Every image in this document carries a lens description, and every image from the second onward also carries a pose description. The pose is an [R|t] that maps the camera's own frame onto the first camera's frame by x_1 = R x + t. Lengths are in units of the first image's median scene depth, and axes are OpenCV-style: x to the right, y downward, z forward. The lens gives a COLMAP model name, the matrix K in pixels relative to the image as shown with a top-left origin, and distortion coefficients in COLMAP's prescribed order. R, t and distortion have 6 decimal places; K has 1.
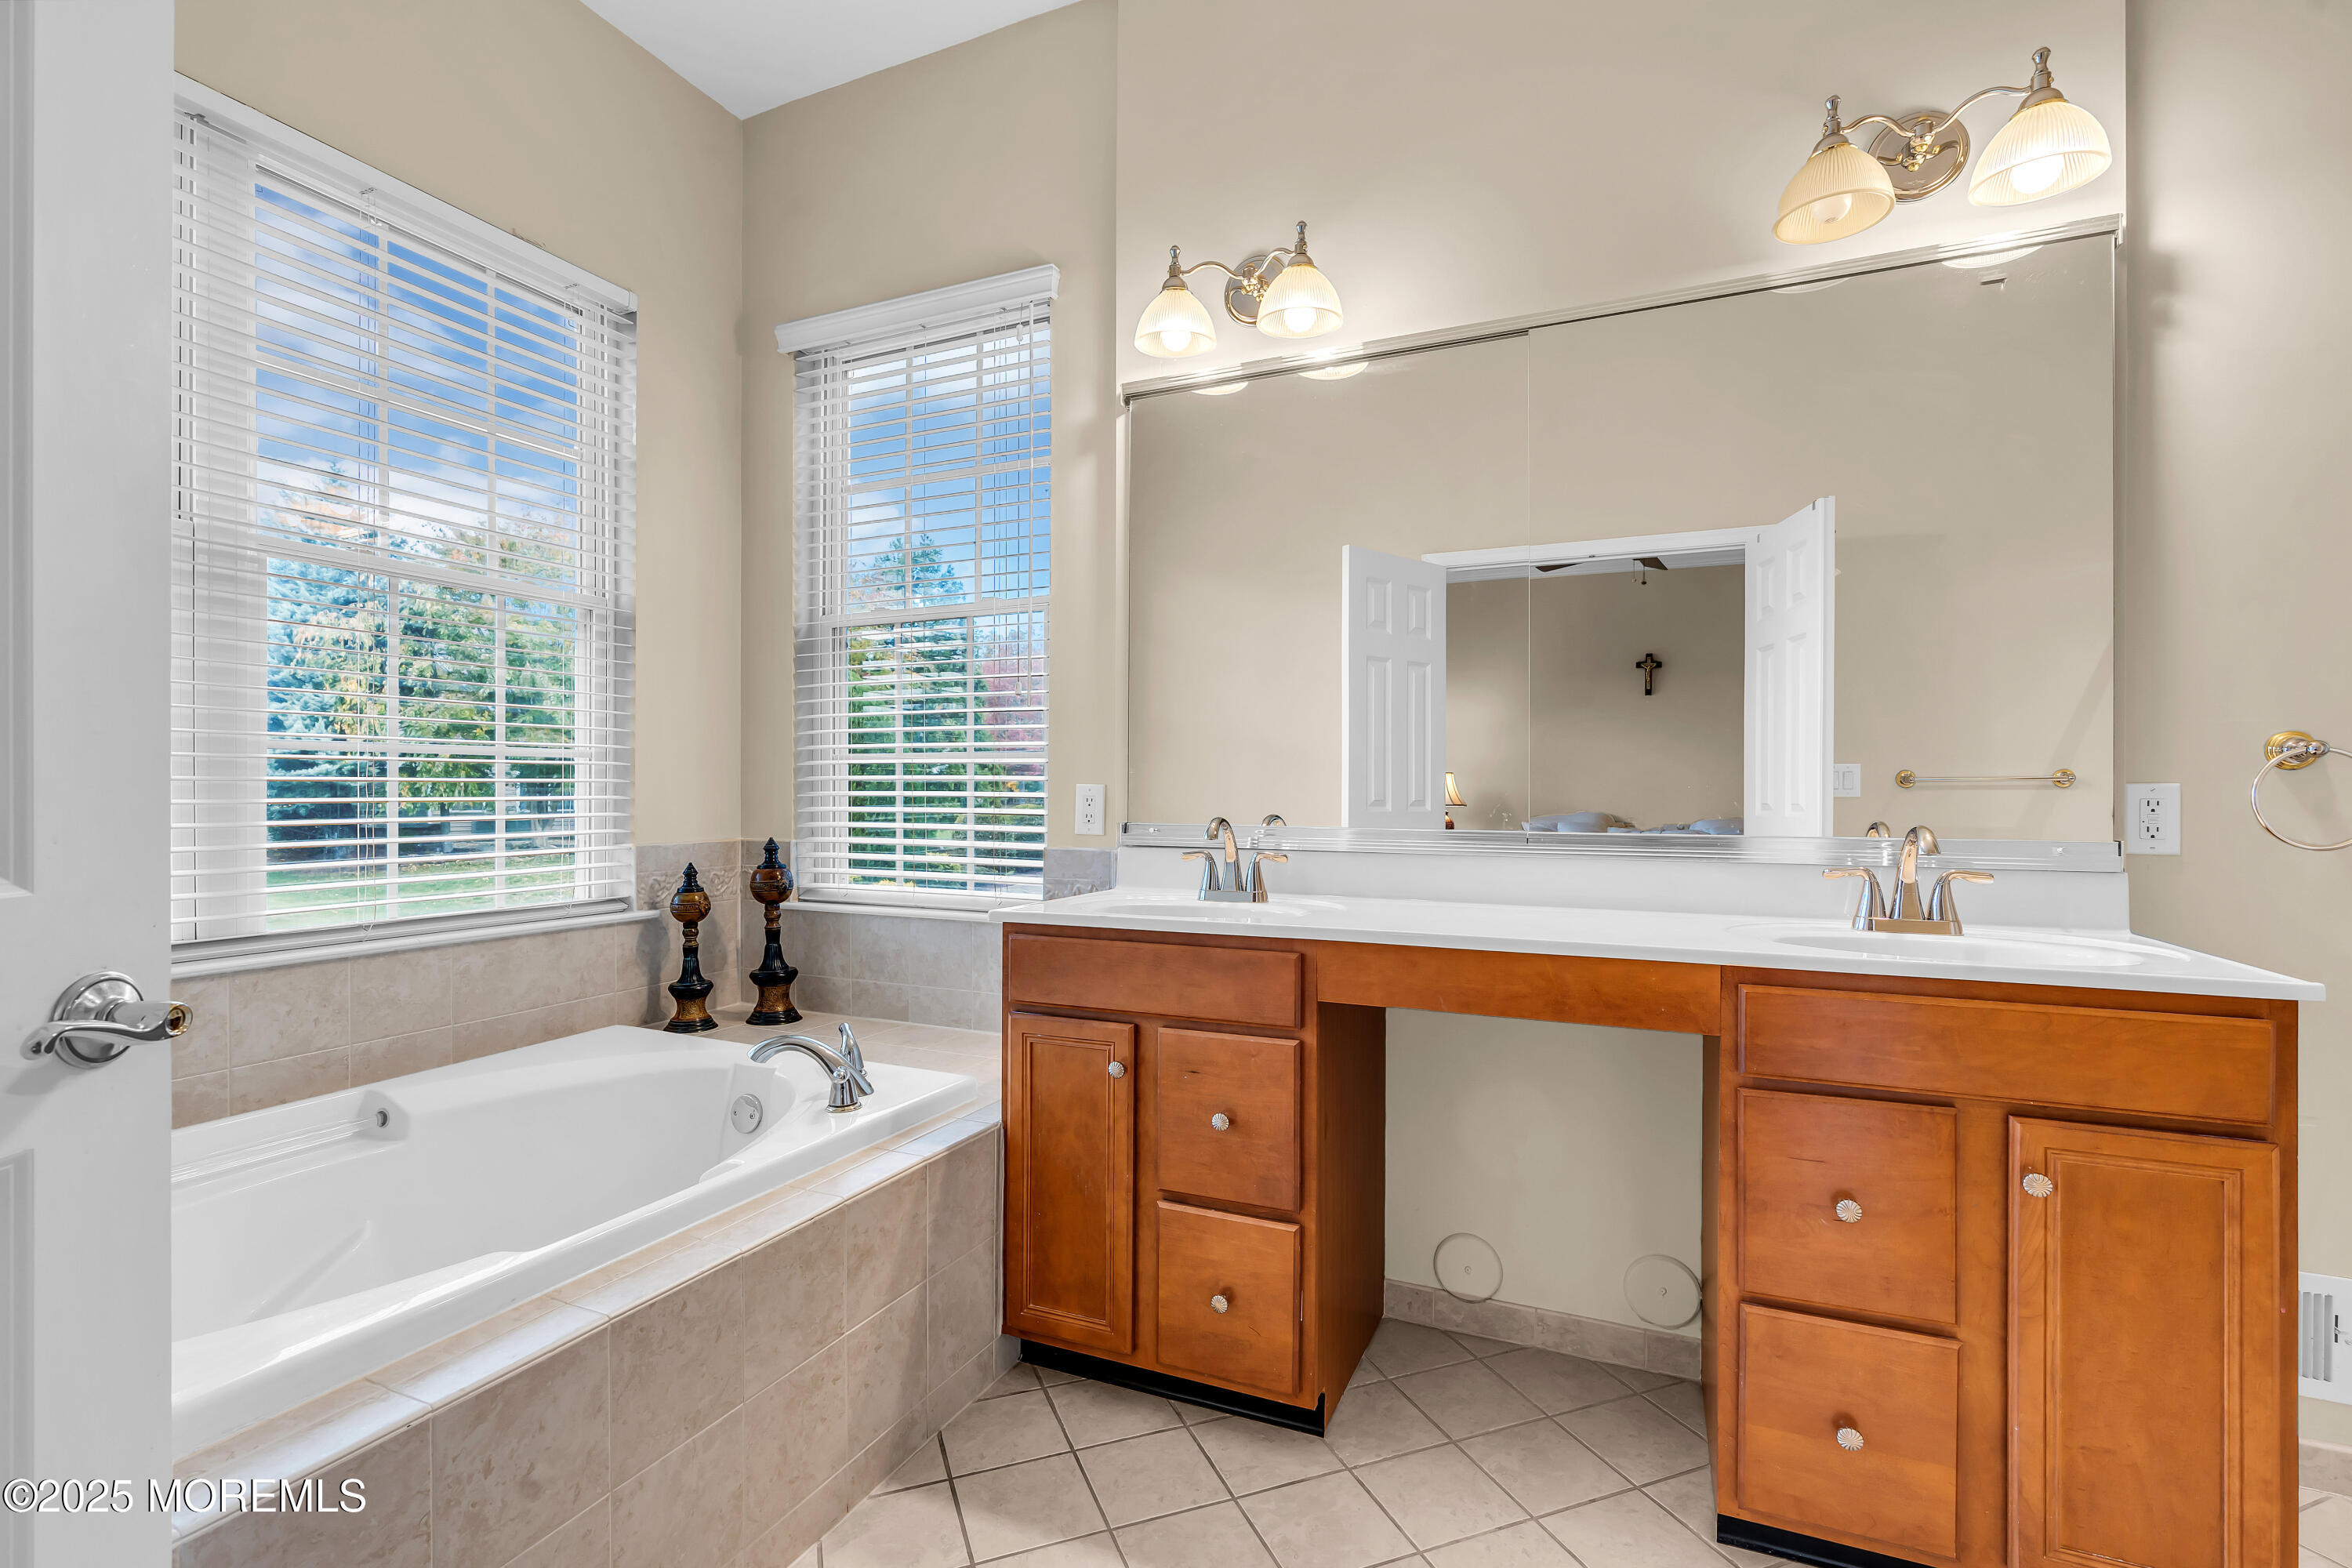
lens RADIAL K [[1058.2, 0, 1176.0], [0, 1058.2, 784.0], [0, 0, 1]] dist [-0.001921, 0.000354]
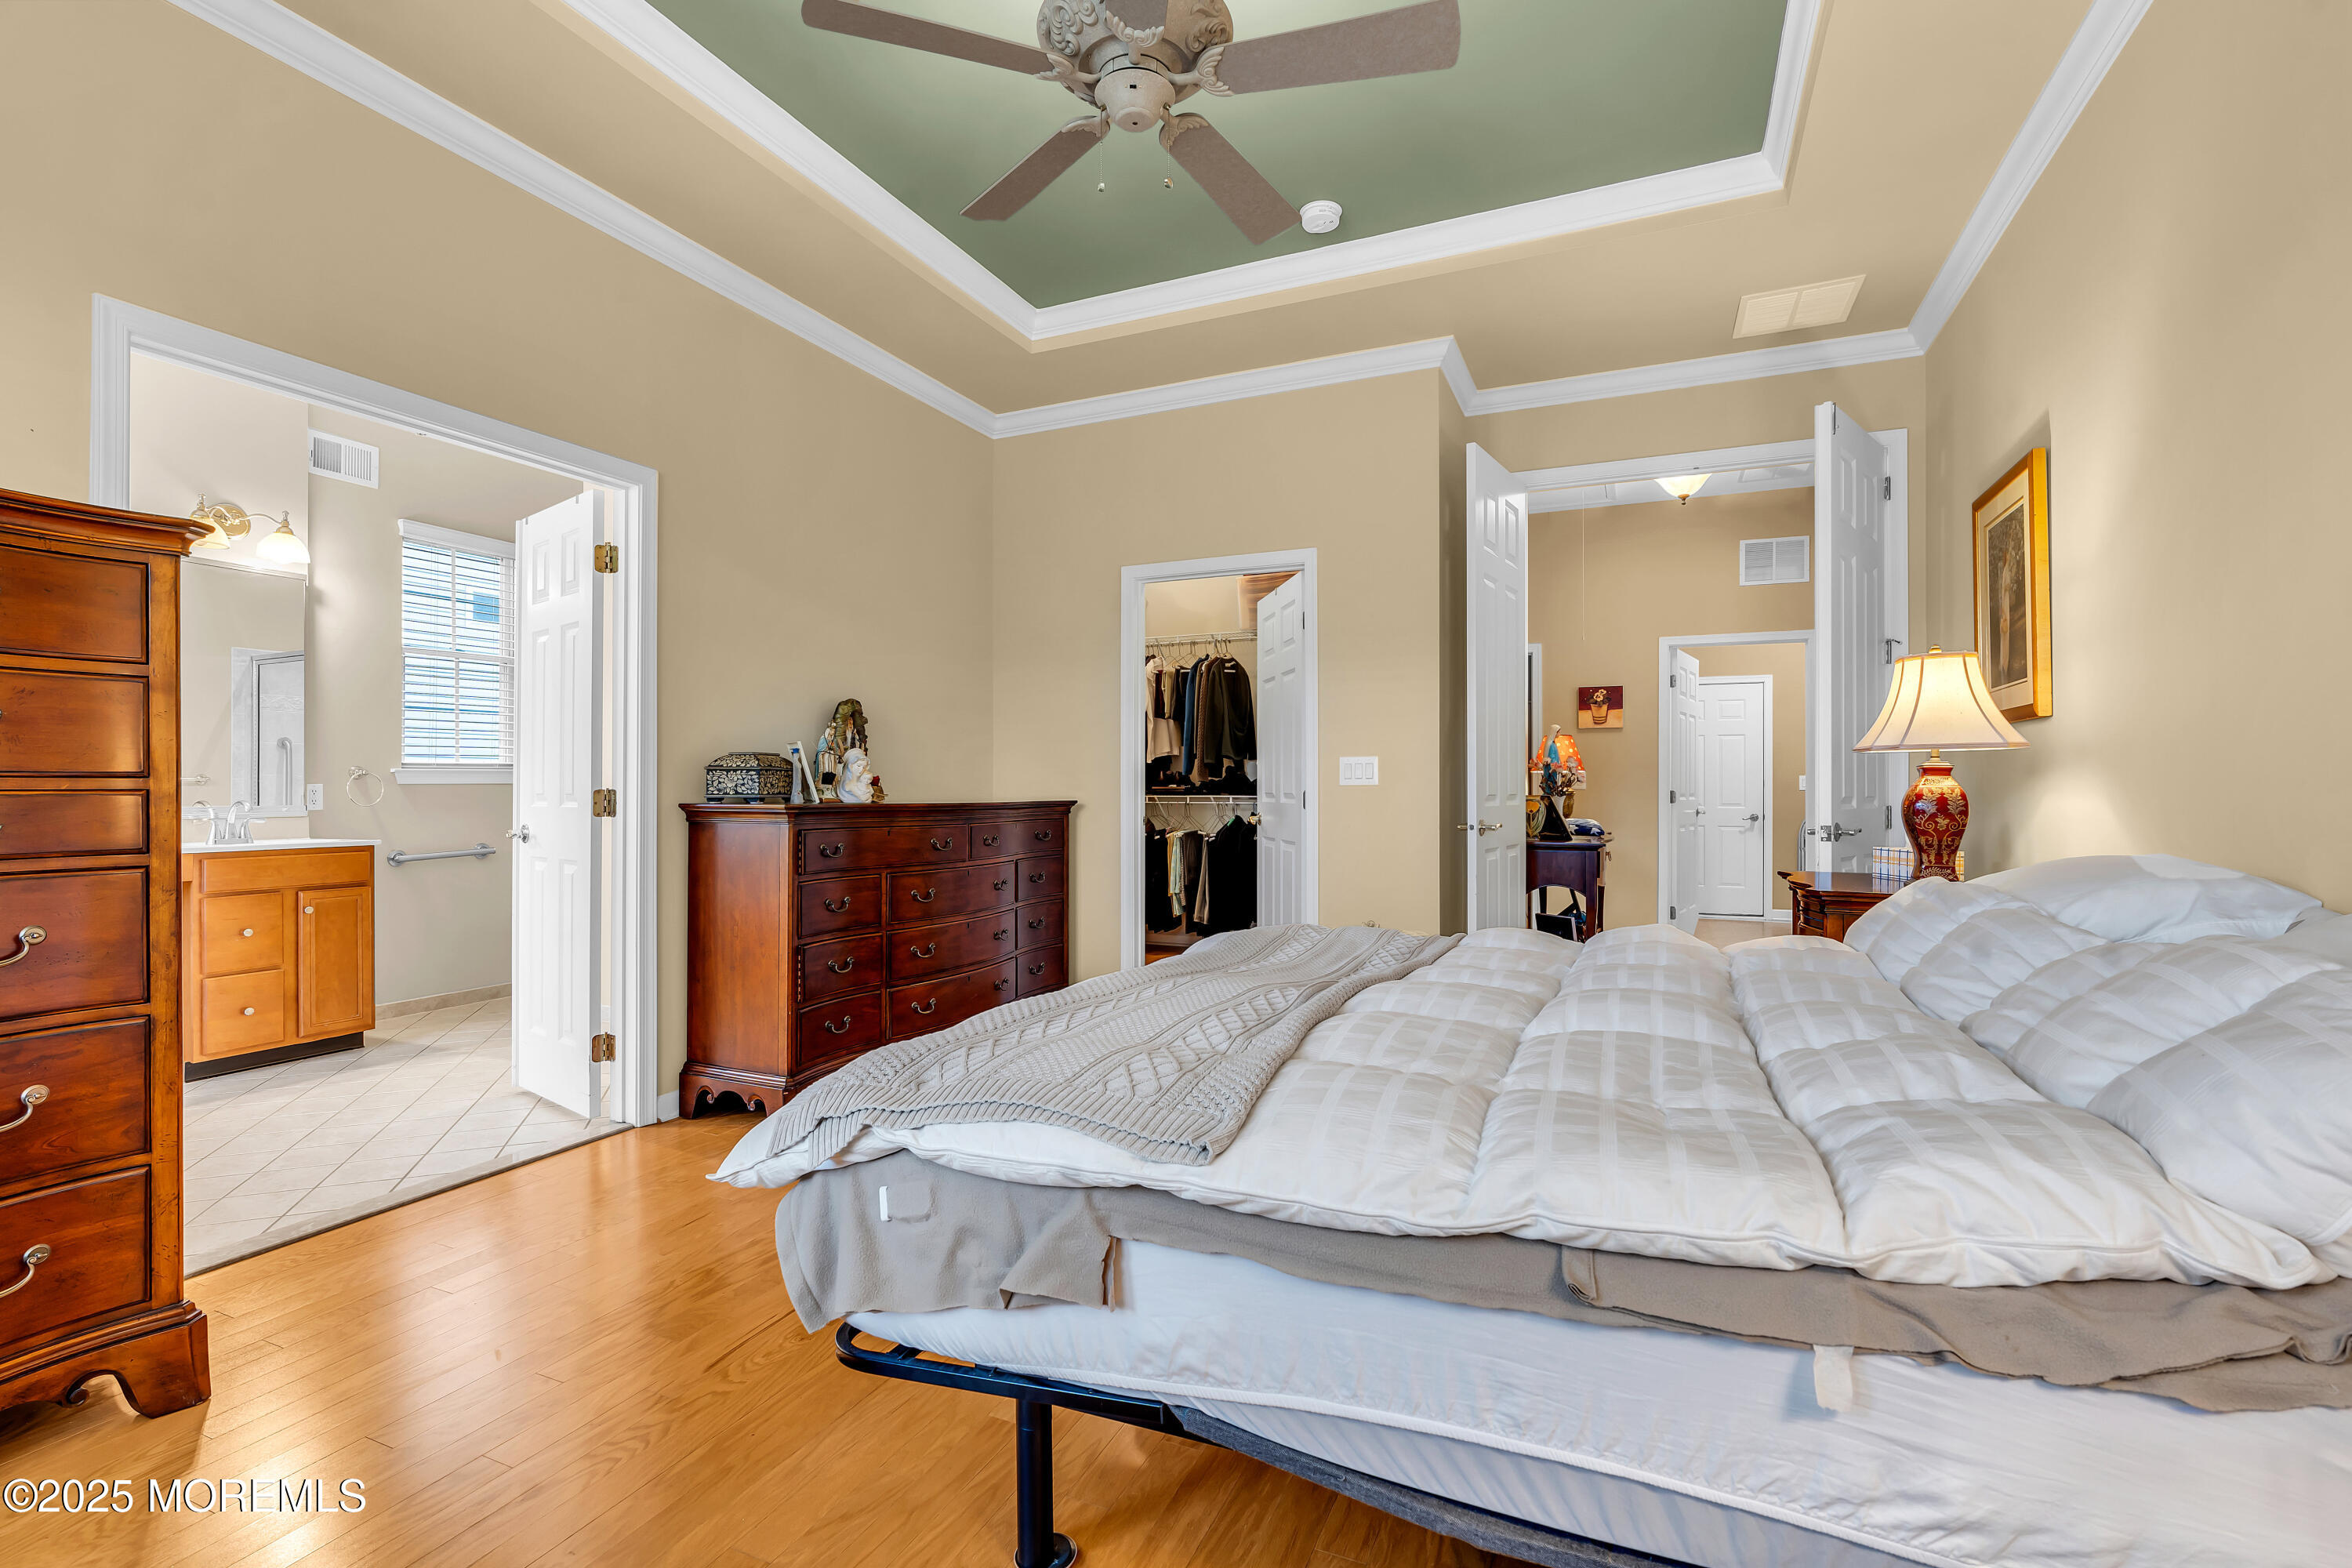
lens RADIAL K [[1058.2, 0, 1176.0], [0, 1058.2, 784.0], [0, 0, 1]] dist [-0.001921, 0.000354]
pose [[0.017569, -0.005827, 0.999829, -1.454375], [-0.001669, 0.999981, 0.005857, -0.016303], [-0.999844, -0.001772, 0.017559, -1.047073]]
